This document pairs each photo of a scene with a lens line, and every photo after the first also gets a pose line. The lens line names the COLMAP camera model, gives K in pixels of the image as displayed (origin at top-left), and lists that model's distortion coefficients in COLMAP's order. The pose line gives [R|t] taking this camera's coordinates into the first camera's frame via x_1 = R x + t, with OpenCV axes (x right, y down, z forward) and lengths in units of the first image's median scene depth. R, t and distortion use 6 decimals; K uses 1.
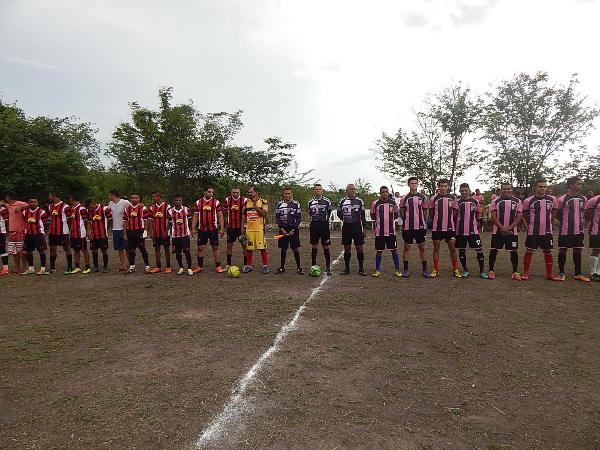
lens RADIAL K [[613.4, 0, 300.2], [0, 613.4, 210.9], [0, 0, 1]] dist [-0.004339, 0.005681]
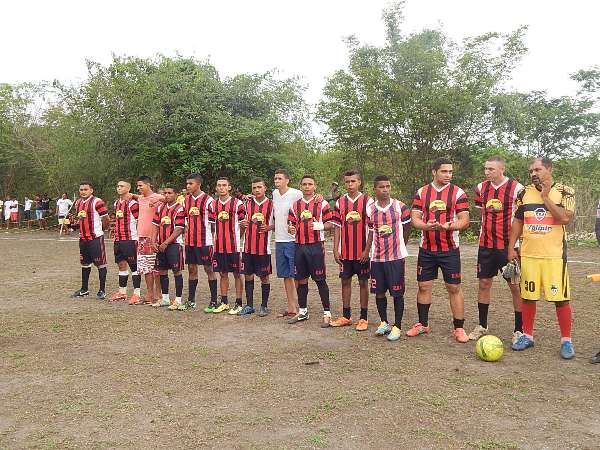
lens RADIAL K [[613.4, 0, 300.2], [0, 613.4, 210.9], [0, 0, 1]] dist [-0.004339, 0.005681]
pose [[0.887349, 0.010896, -0.460970, -0.024028], [0.000441, 0.999700, 0.024480, -0.011336], [0.461099, -0.021926, 0.887078, 0.506798]]
